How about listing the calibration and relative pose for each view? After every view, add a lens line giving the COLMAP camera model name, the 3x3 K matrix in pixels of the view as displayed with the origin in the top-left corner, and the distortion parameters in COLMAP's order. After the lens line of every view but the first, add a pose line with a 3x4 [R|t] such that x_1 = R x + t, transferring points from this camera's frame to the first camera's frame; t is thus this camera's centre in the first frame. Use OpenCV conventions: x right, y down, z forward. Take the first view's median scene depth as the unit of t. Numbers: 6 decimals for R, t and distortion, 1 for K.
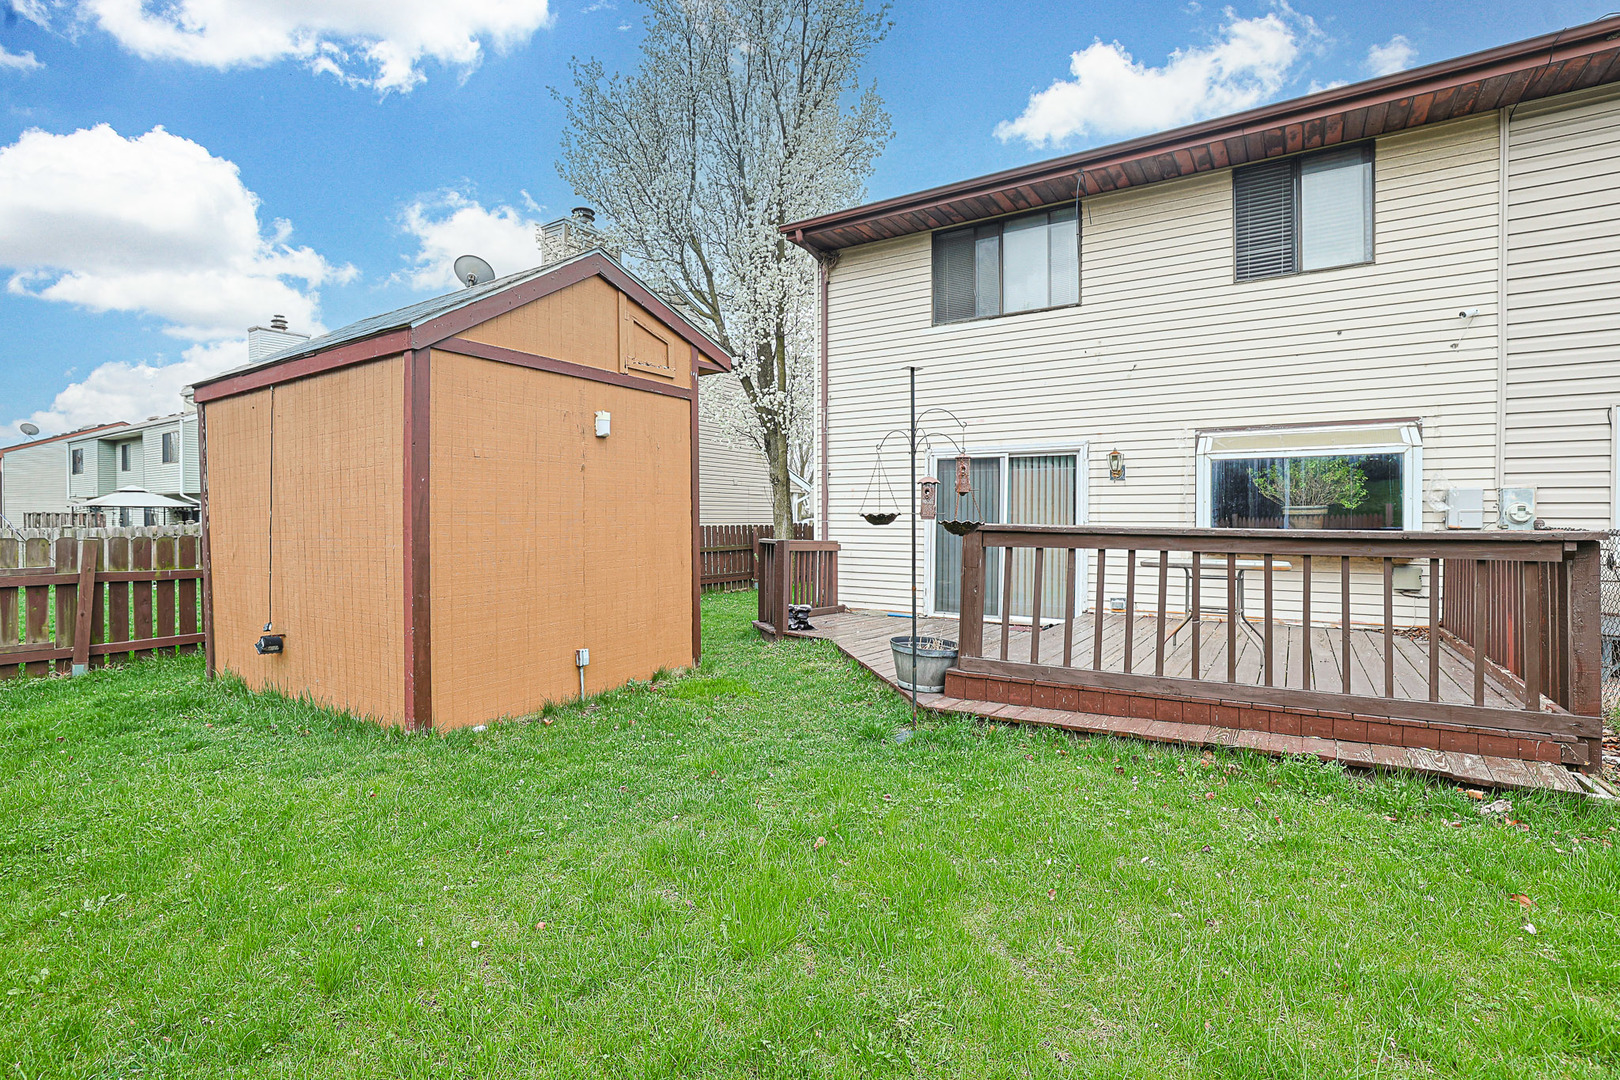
lens RADIAL K [[716.9, 0, 780.9], [0, 716.9, 555.0], [0, 0, 1]] dist [-0.051454, 0.022748]
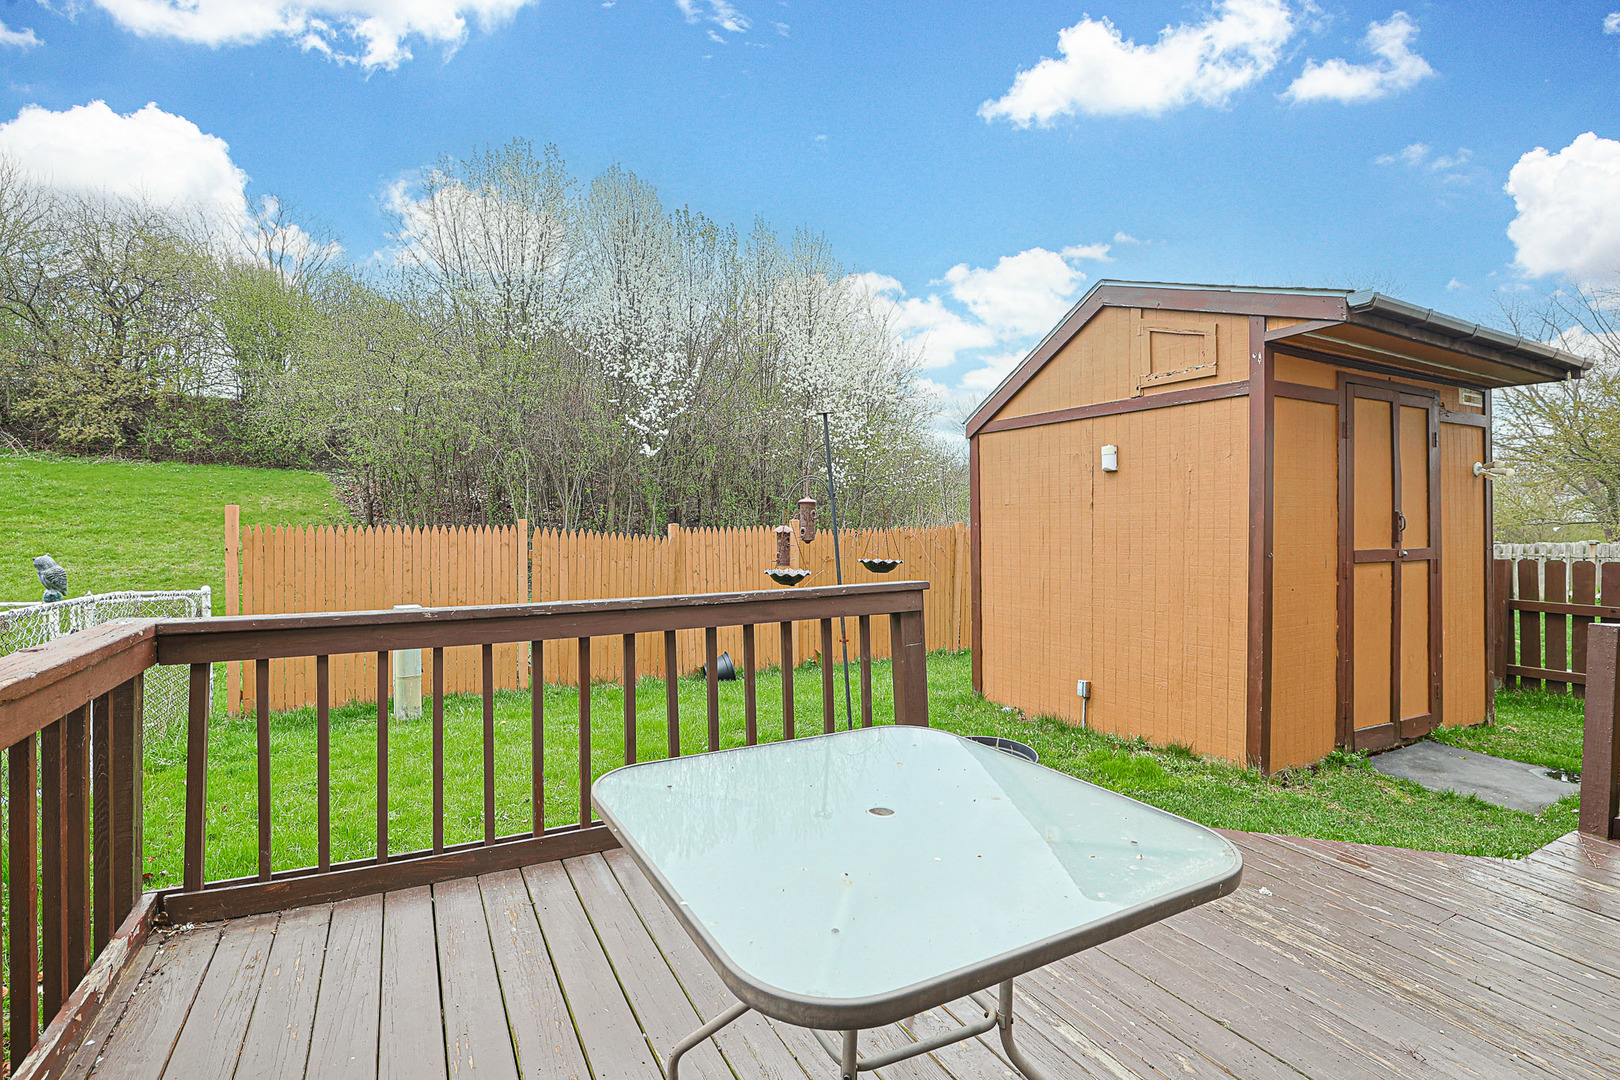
lens RADIAL K [[731.4, 0, 807.2], [0, 731.4, 531.6], [0, 0, 1]] dist [-0.050650, 0.019356]
pose [[-0.450994, 0.000213, -0.892527, 1.041223], [-0.056777, 0.997968, 0.028928, -0.115747], [0.890719, 0.063721, -0.450065, 1.400979]]
